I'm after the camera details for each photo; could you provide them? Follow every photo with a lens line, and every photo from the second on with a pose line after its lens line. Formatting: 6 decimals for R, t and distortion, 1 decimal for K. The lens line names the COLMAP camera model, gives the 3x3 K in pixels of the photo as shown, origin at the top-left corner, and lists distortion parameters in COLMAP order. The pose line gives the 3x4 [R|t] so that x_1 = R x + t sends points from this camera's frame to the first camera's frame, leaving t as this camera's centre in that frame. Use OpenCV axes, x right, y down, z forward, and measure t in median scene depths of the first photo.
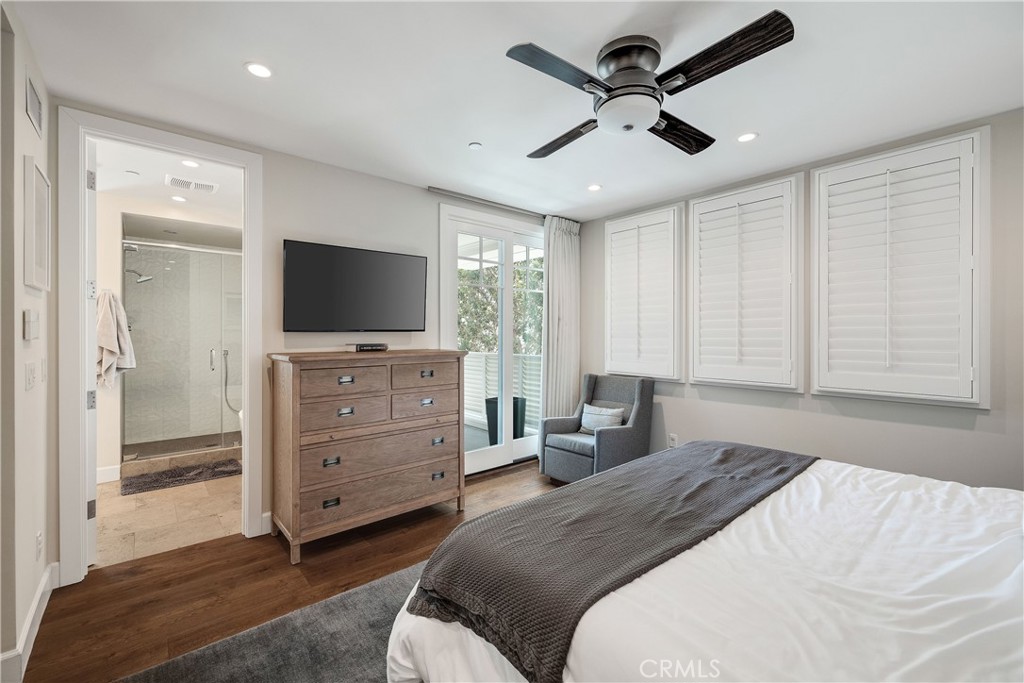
lens RADIAL K [[429.9, 0, 510.6], [0, 429.9, 335.7], [0, 0, 1]] dist [-0.003030, 0.000082]
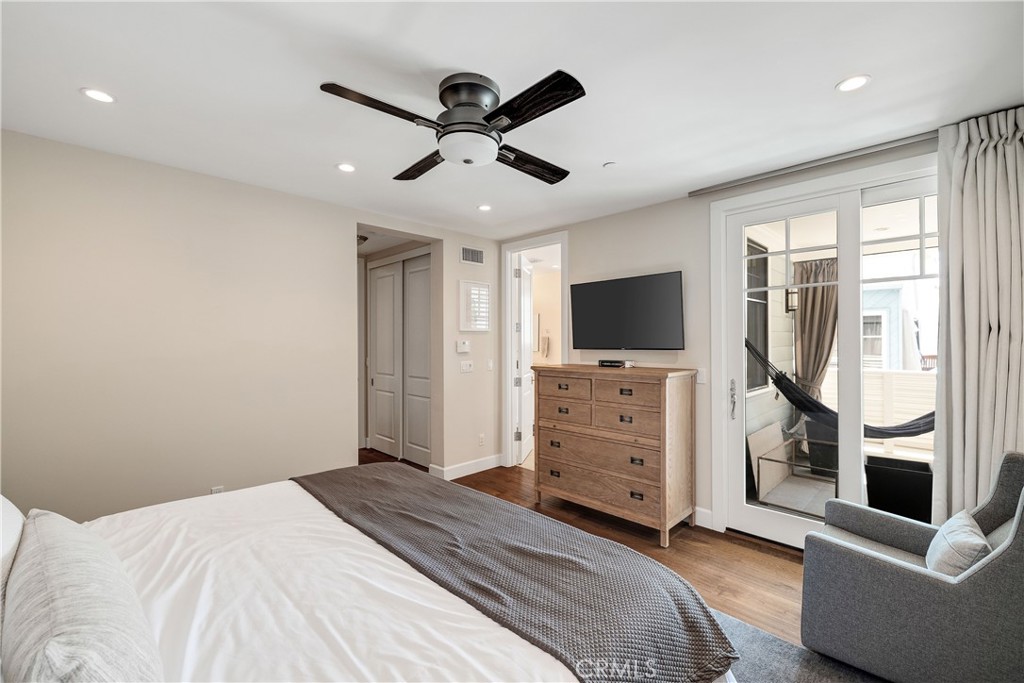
lens RADIAL K [[429.9, 0, 509.6], [0, 429.9, 340.3], [0, 0, 1]] dist [-0.003030, 0.000082]
pose [[0.070992, -0.000460, -0.997477, 0.884275], [-0.001010, 0.999999, -0.000533, -0.037669], [0.997476, 0.001045, 0.070991, 0.693977]]
